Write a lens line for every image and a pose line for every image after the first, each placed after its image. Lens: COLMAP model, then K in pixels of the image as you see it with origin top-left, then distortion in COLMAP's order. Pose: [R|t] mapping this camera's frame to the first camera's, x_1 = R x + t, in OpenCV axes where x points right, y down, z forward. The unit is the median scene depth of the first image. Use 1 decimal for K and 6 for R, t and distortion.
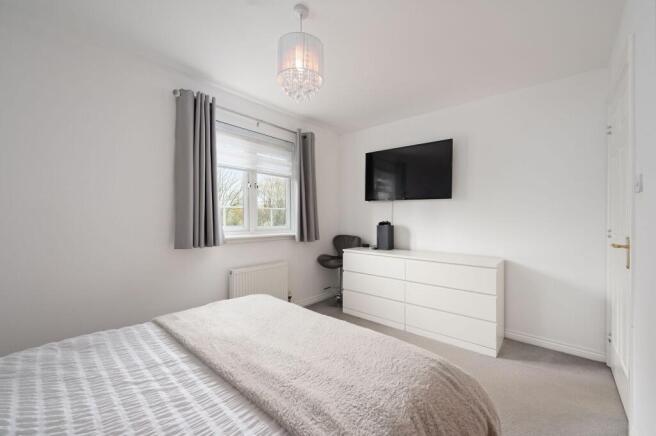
lens RADIAL K [[261.5, 0, 328.0], [0, 261.5, 218.0], [0, 0, 1]] dist [-0.001777, -0.000420]
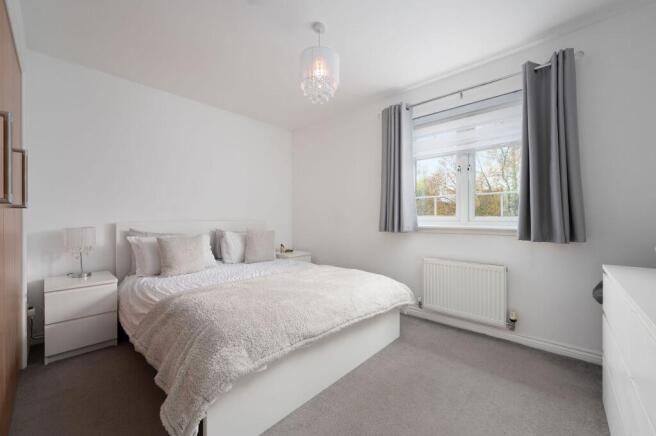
lens RADIAL K [[261.5, 0, 328.0], [0, 261.5, 218.0], [0, 0, 1]] dist [-0.001777, -0.000420]
pose [[-0.038711, 0.004252, -0.999241, 0.599422], [0.009633, 0.999946, 0.003881, 0.032106], [0.999204, -0.009475, -0.038750, 0.589005]]
